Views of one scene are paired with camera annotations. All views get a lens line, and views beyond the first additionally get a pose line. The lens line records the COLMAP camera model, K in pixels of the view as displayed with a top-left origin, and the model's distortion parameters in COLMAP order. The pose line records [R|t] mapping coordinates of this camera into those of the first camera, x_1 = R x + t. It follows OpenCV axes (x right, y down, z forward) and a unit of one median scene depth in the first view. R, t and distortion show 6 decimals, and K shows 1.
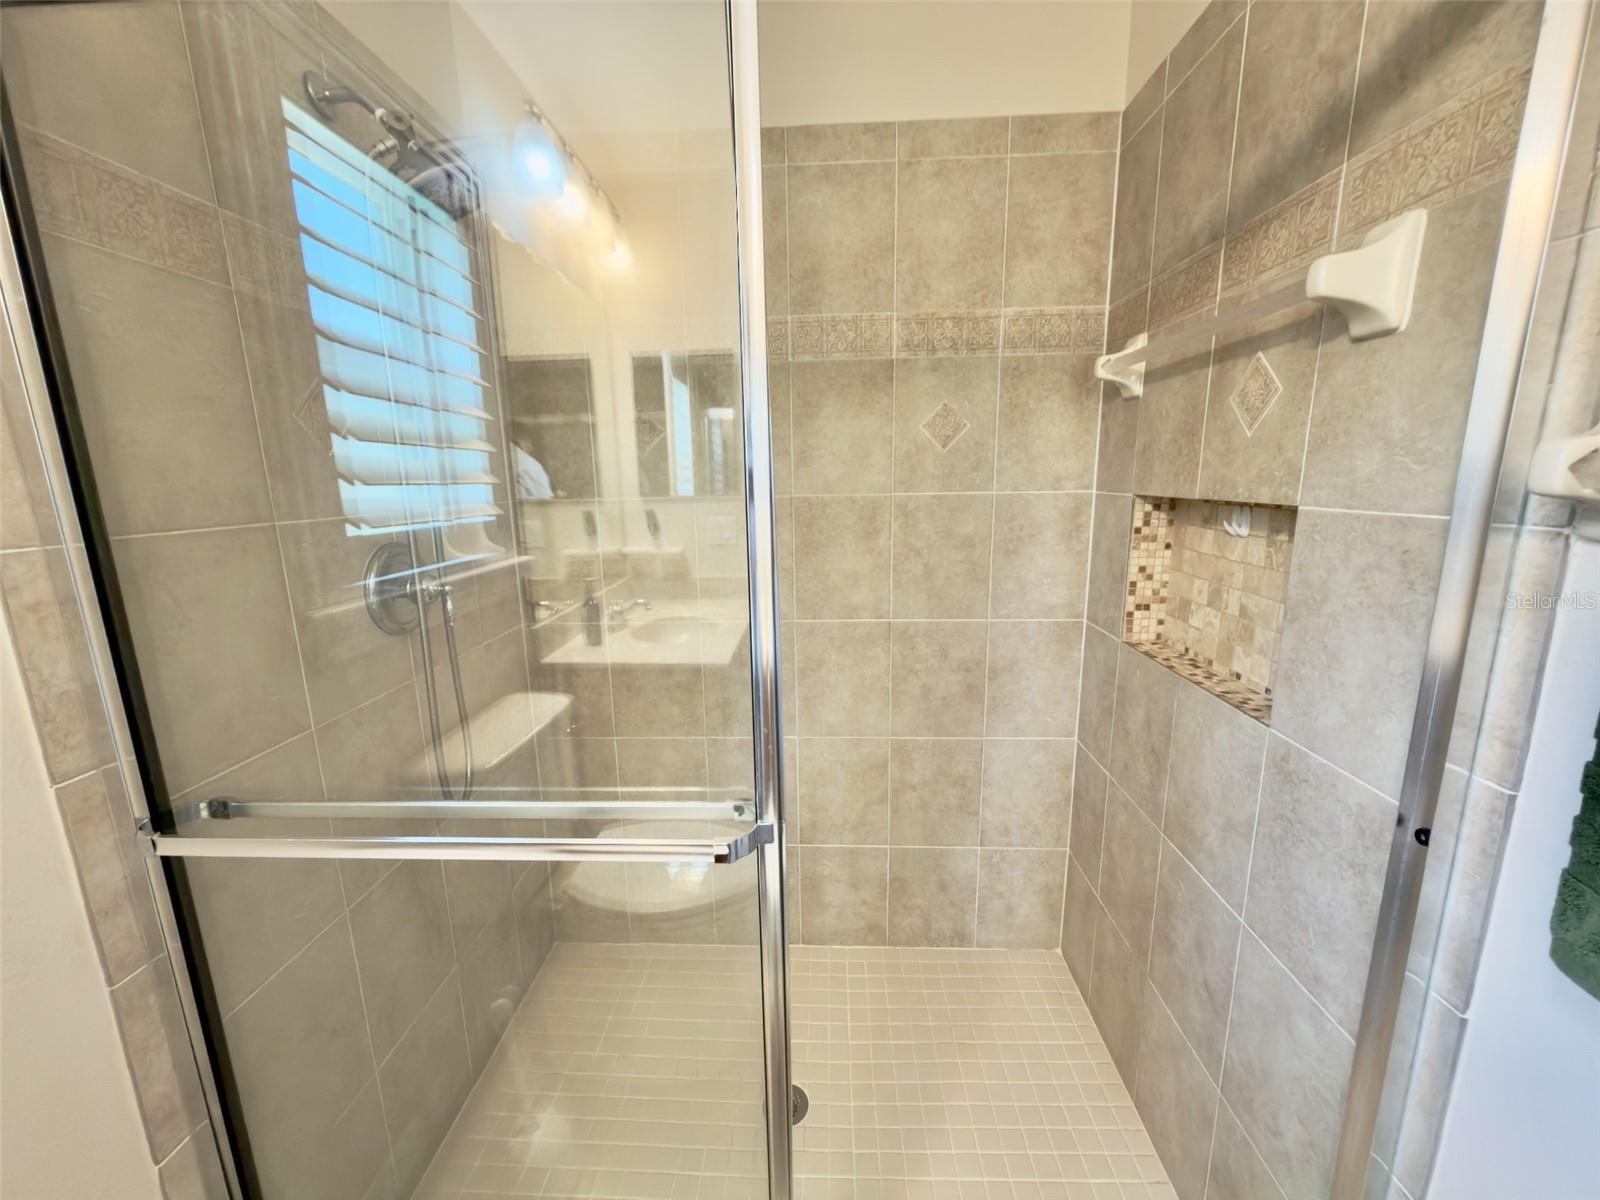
lens RADIAL K [[637.5, 0, 799.8], [0, 637.5, 601.8], [0, 0, 1]] dist [0.000770, 0.000270]
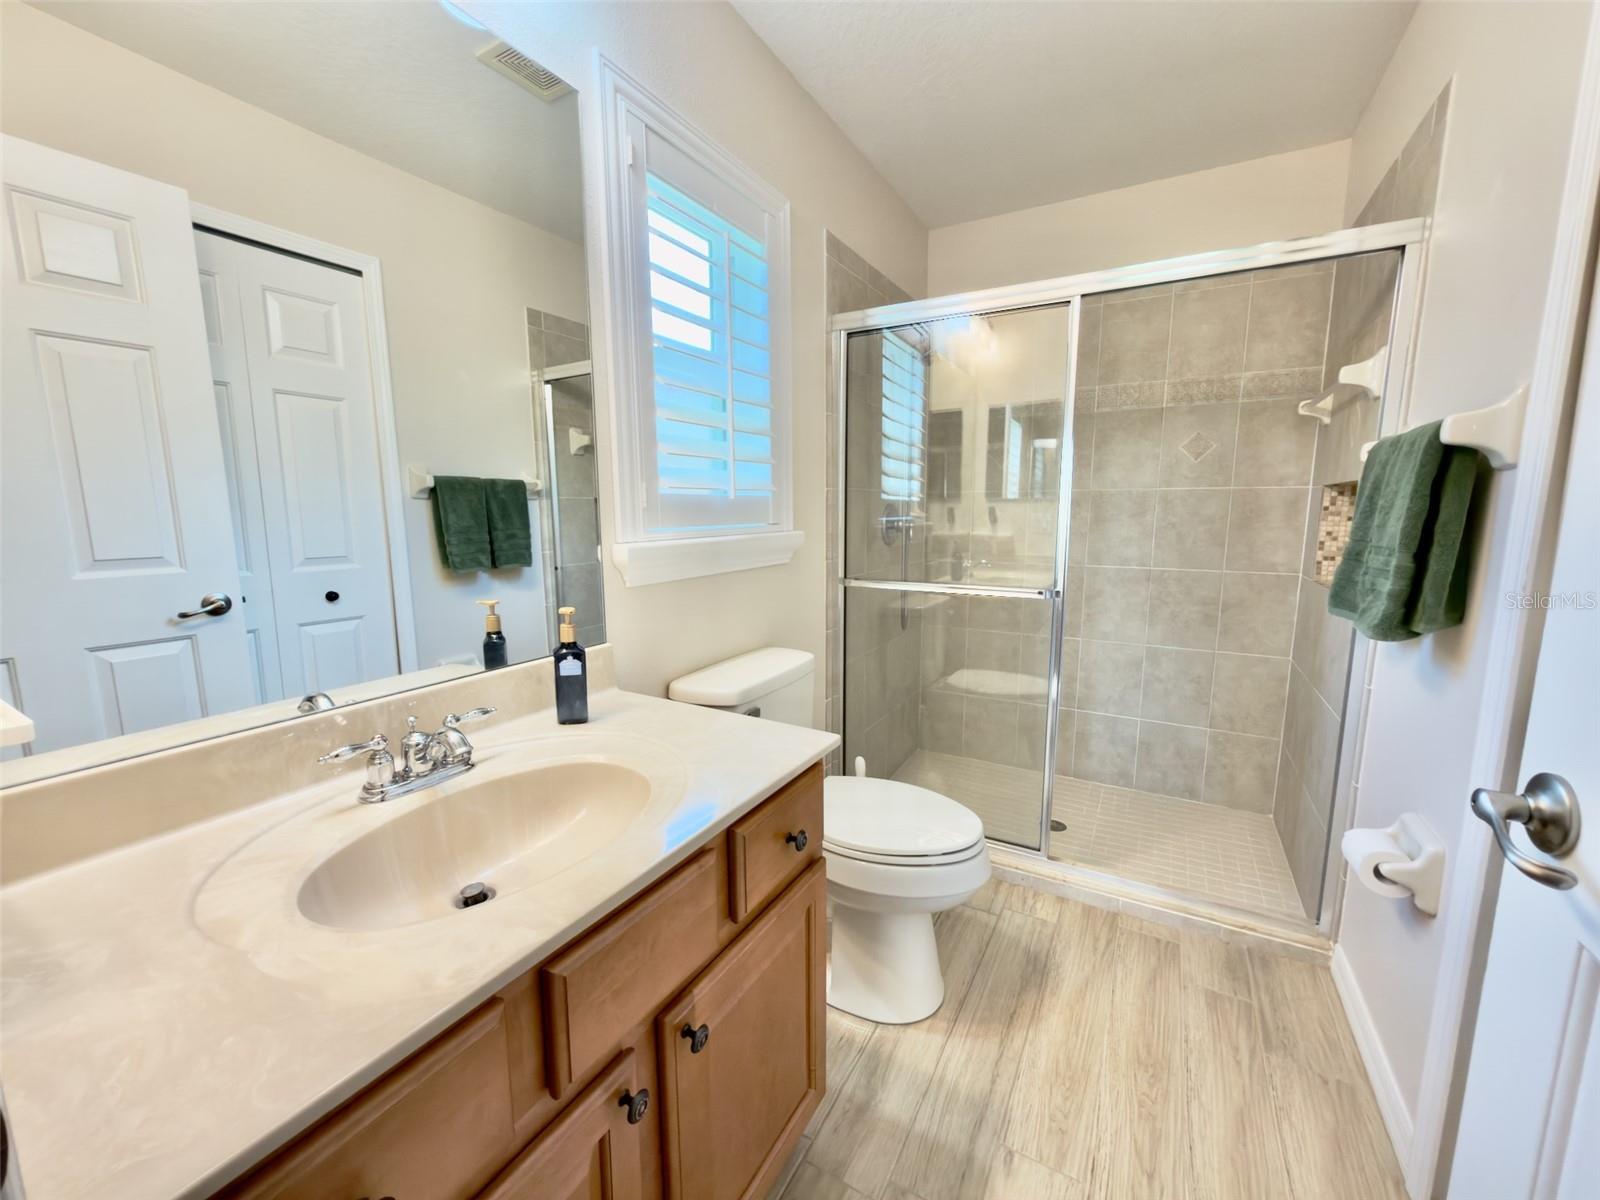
lens RADIAL K [[637.5, 0, 799.8], [0, 637.5, 601.8], [0, 0, 1]] dist [0.000770, 0.000270]
pose [[0.891414, 0.080673, -0.445951, 0.081791], [-0.101557, 0.994562, -0.023087, 0.251058], [0.441664, 0.065869, 0.894759, -0.850446]]
